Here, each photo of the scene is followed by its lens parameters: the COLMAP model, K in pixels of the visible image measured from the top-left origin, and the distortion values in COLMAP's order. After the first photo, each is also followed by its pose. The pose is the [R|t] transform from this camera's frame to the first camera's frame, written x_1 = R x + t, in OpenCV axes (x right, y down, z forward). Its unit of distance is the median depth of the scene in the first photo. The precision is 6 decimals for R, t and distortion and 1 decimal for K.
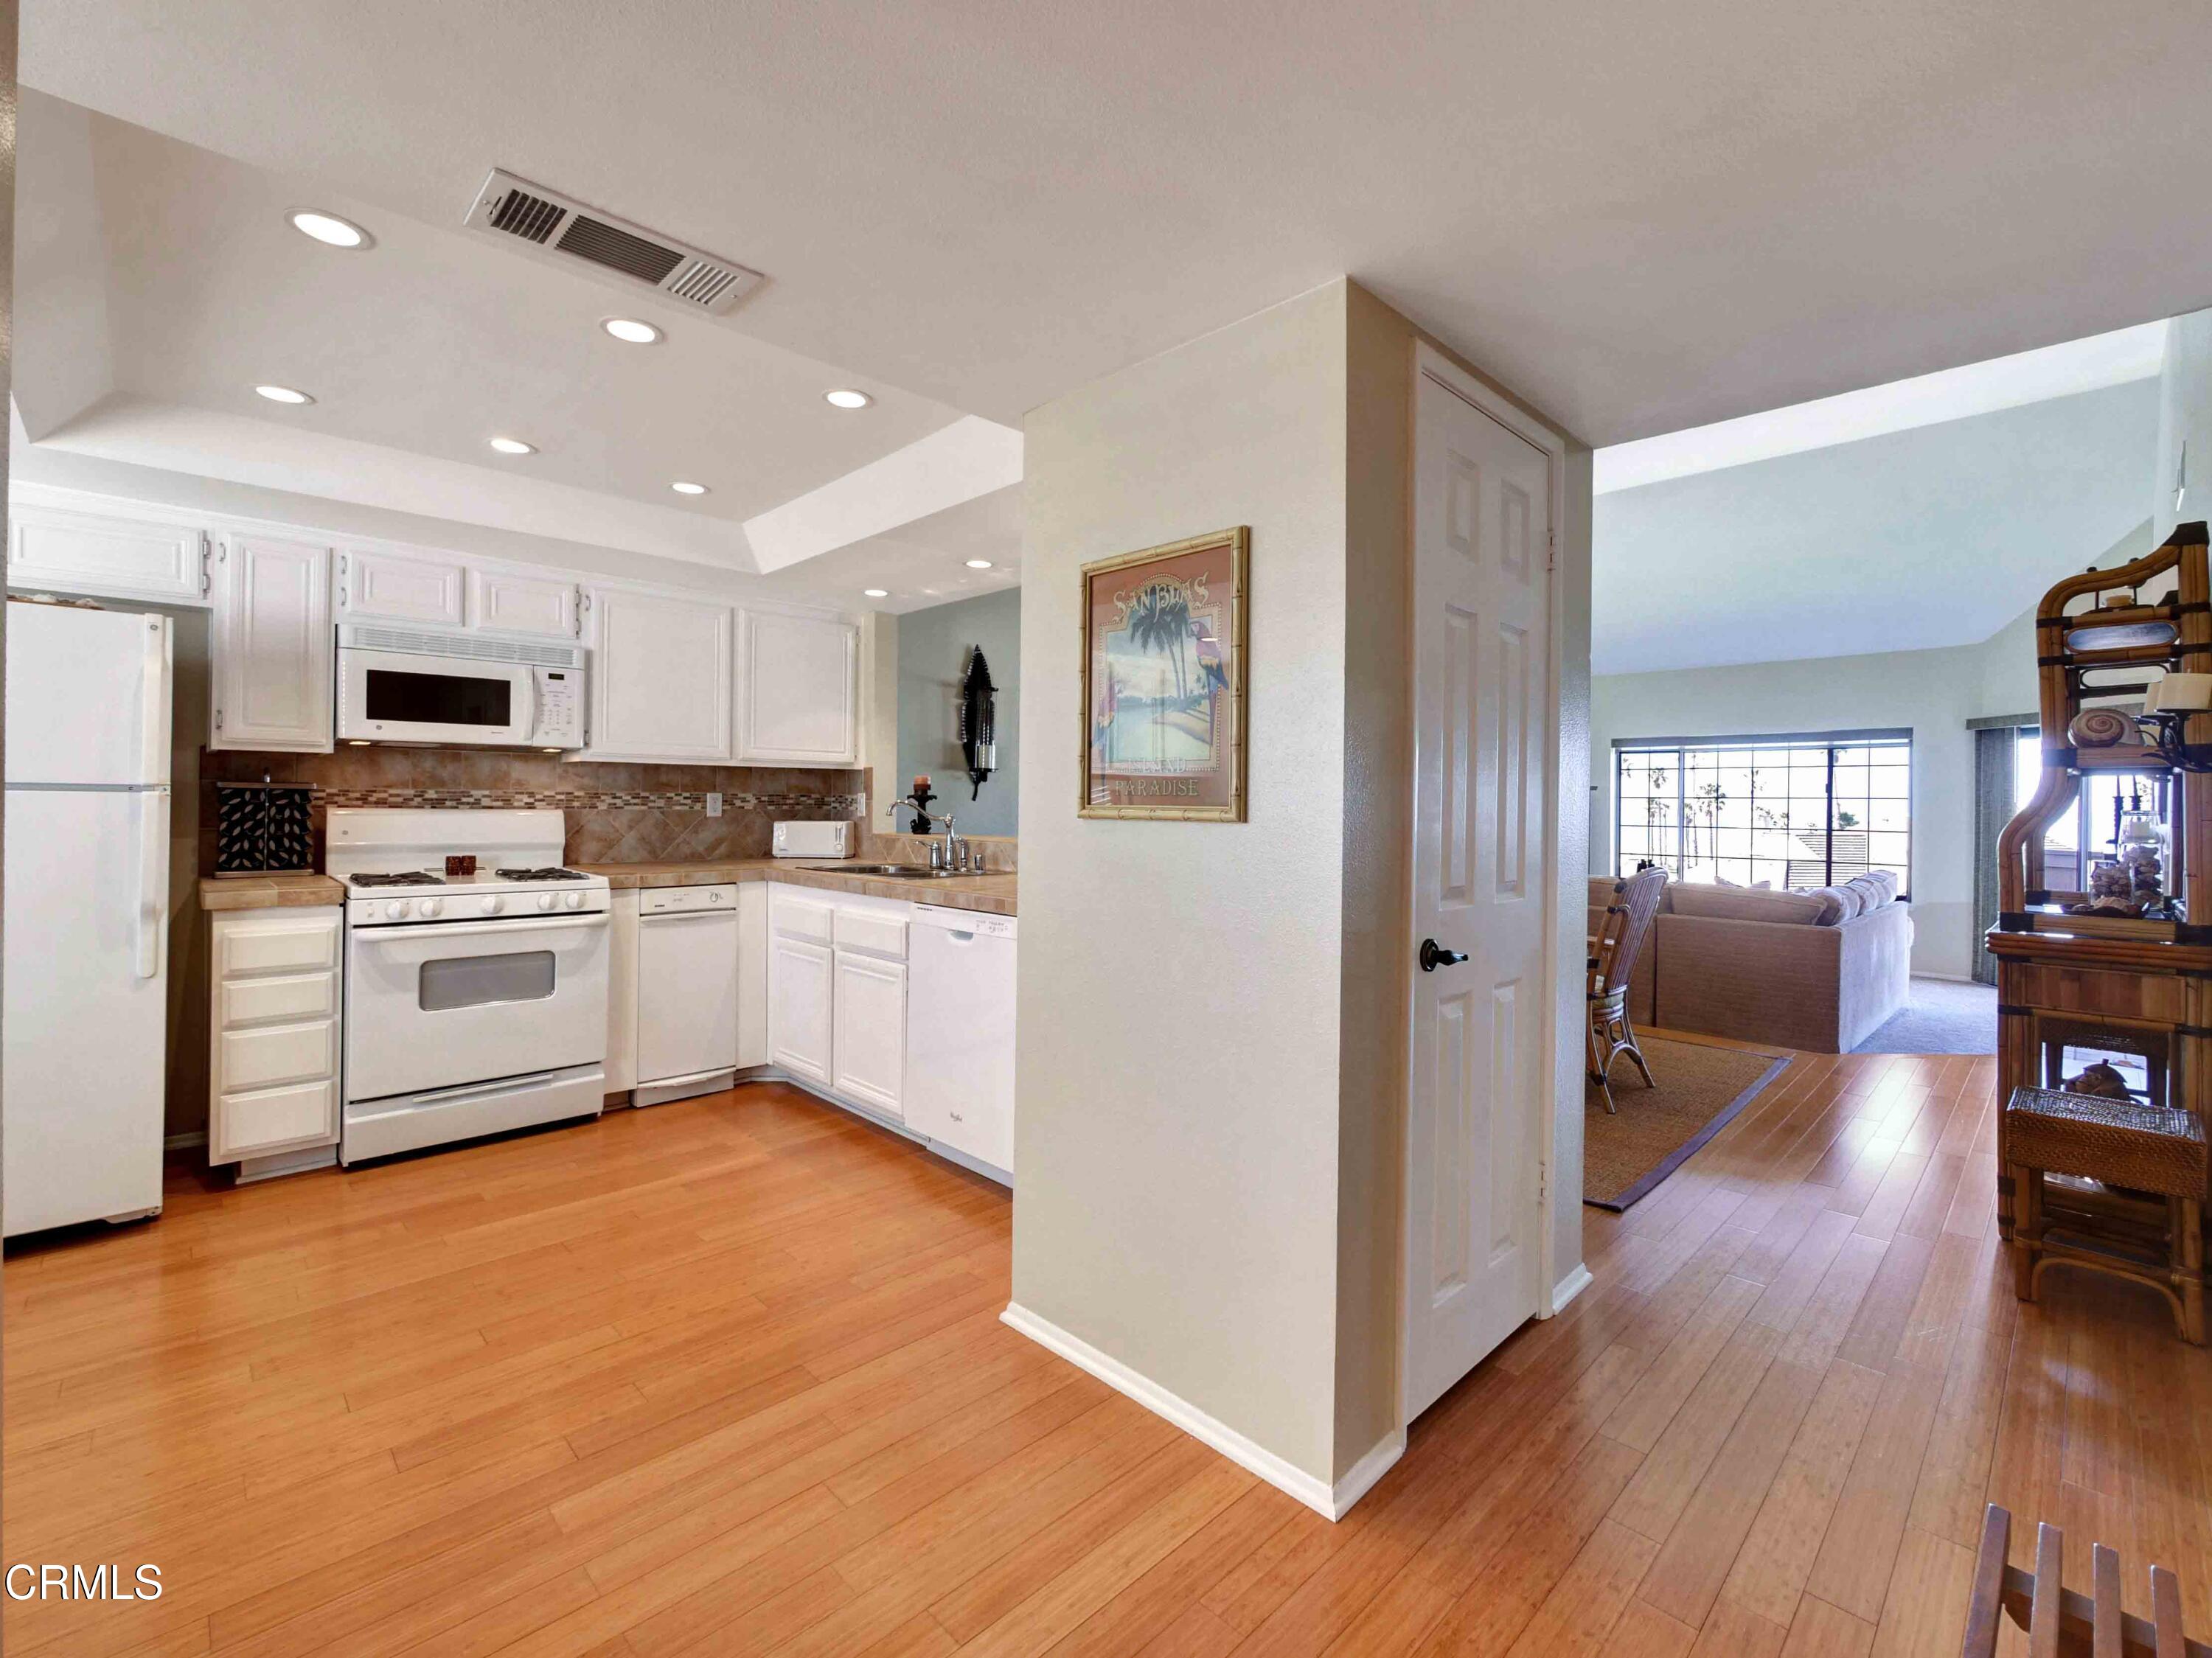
lens RADIAL K [[1010.4, 0, 1127.2], [0, 1010.4, 798.9], [0, 0, 1]] dist [-0.000082, 0.000714]
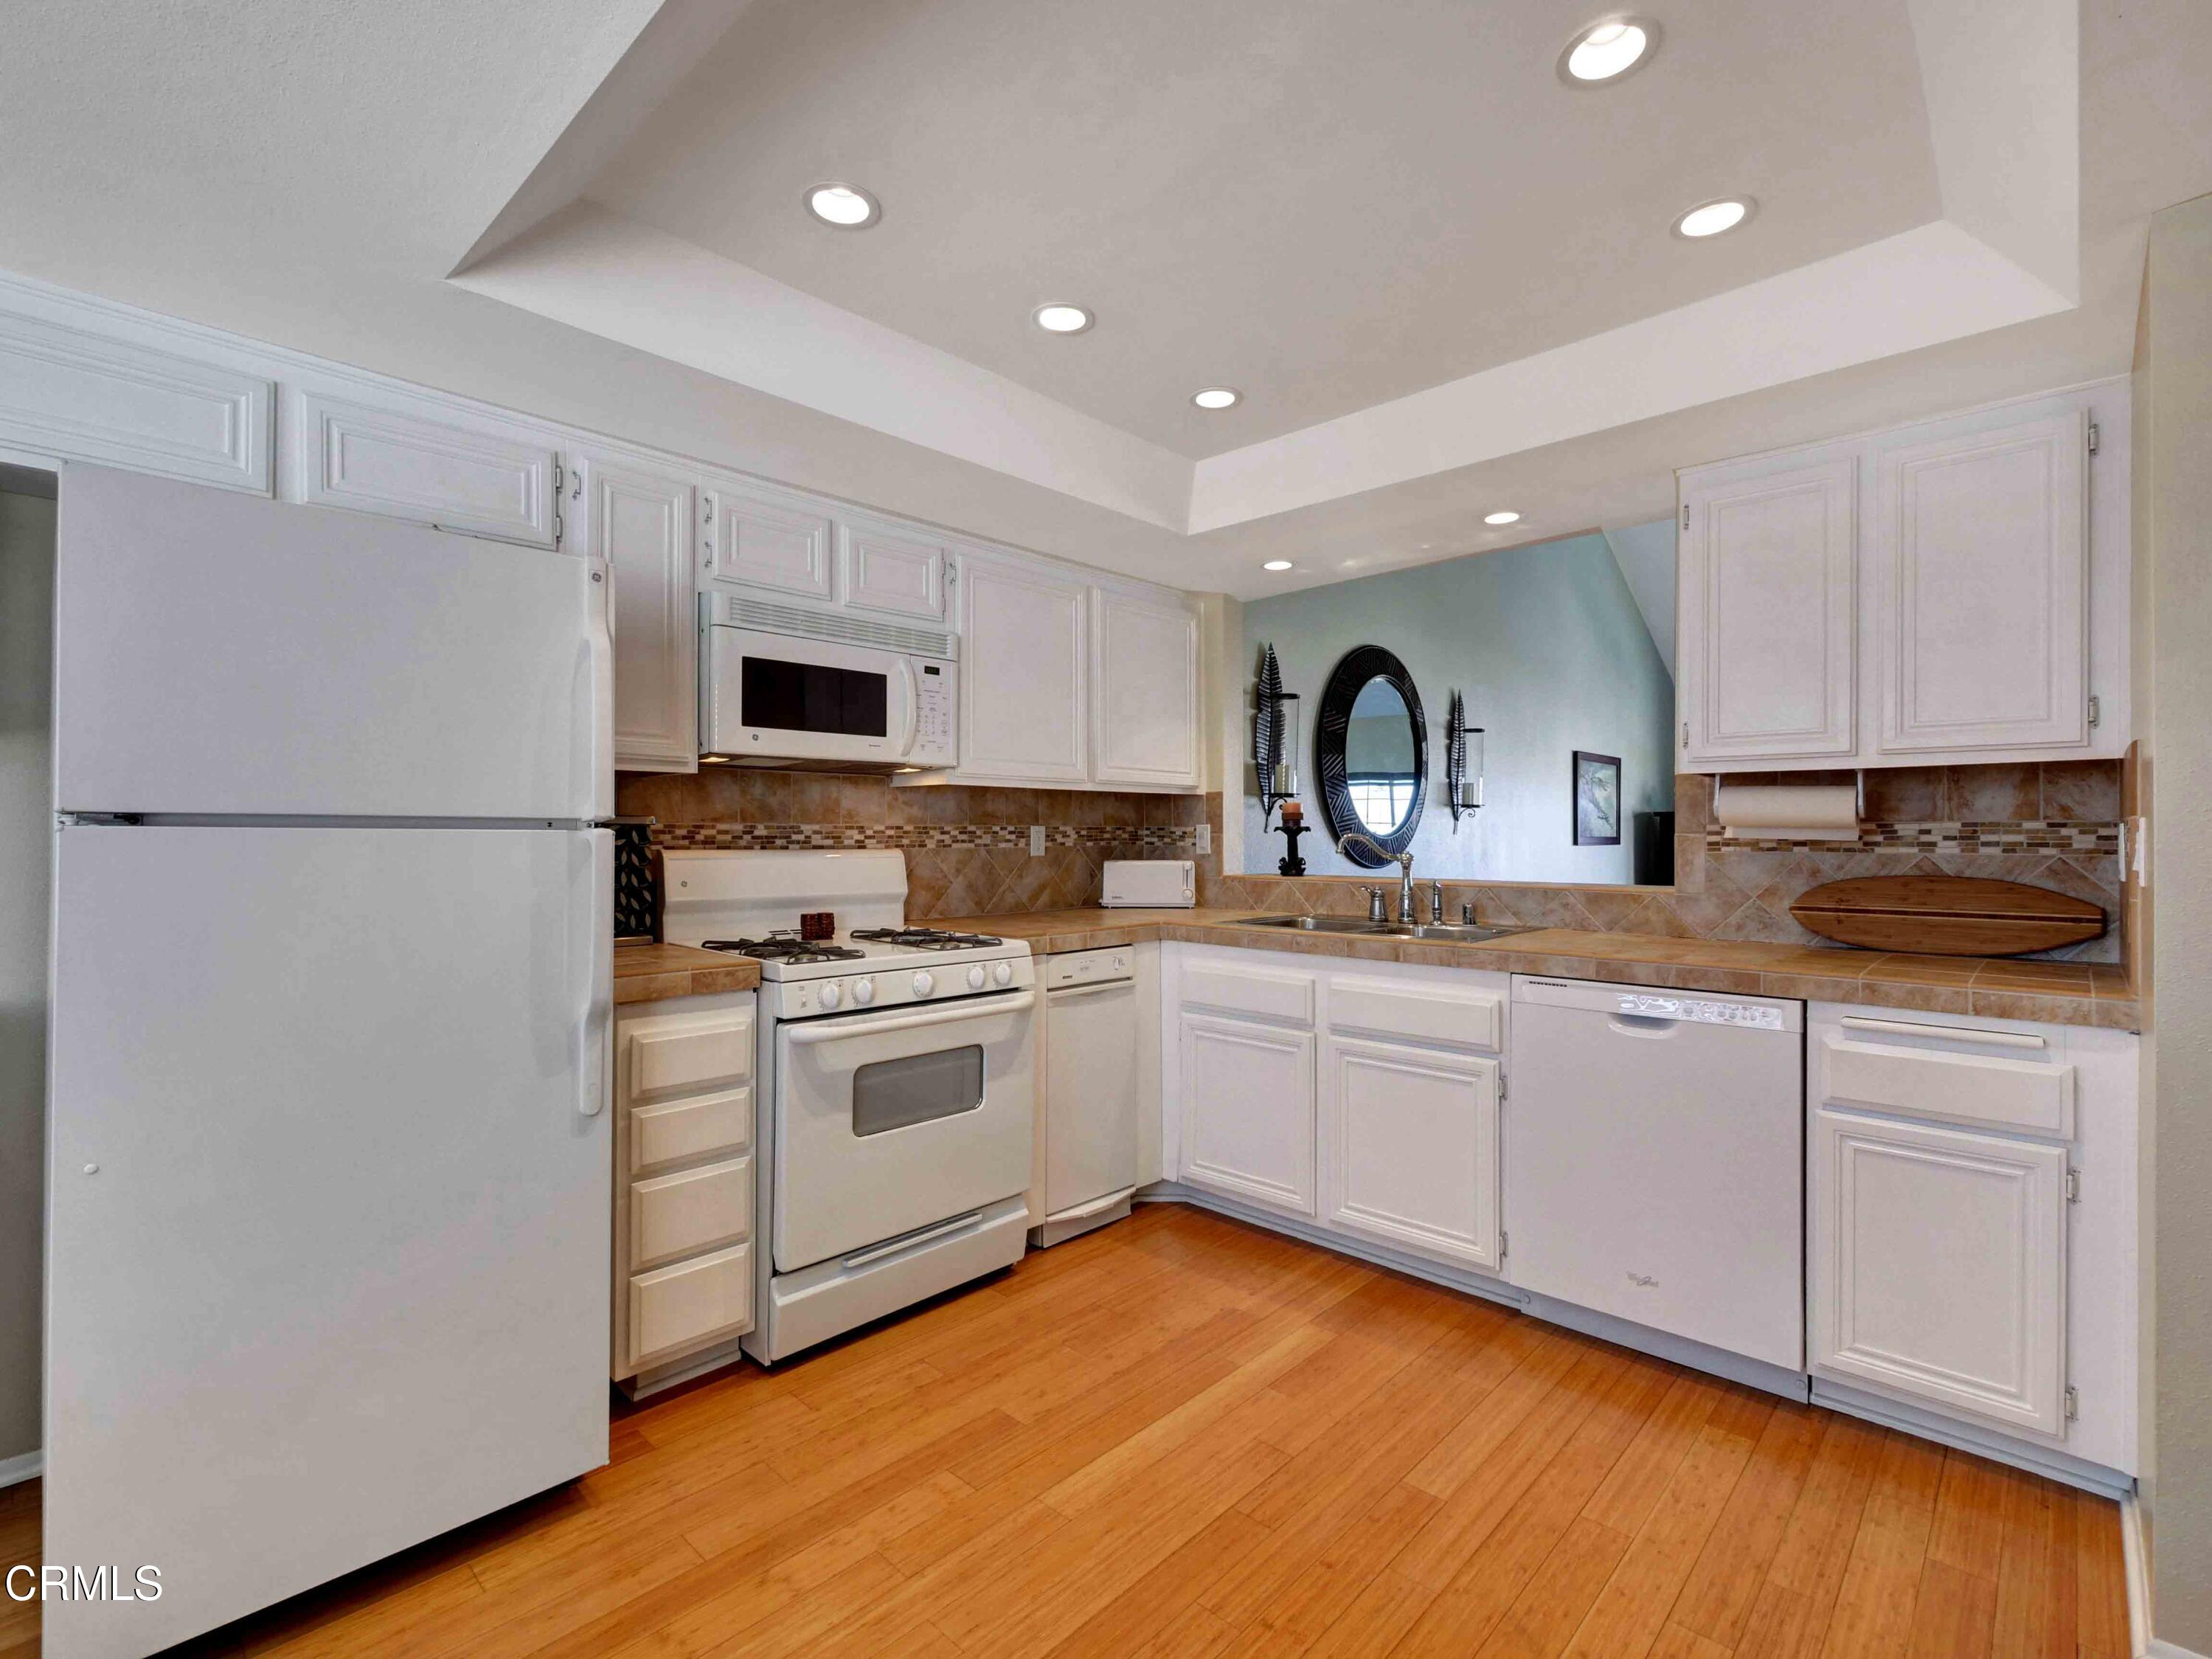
lens RADIAL K [[1066.5, 0, 1114.3], [0, 1066.5, 825.7], [0, 0, 1]] dist [0.003248, -0.000721]
pose [[0.999574, -0.007923, 0.028085, -0.463809], [0.008032, 0.999961, -0.003781, -0.002828], [-0.028054, 0.004005, 0.999598, 0.216764]]
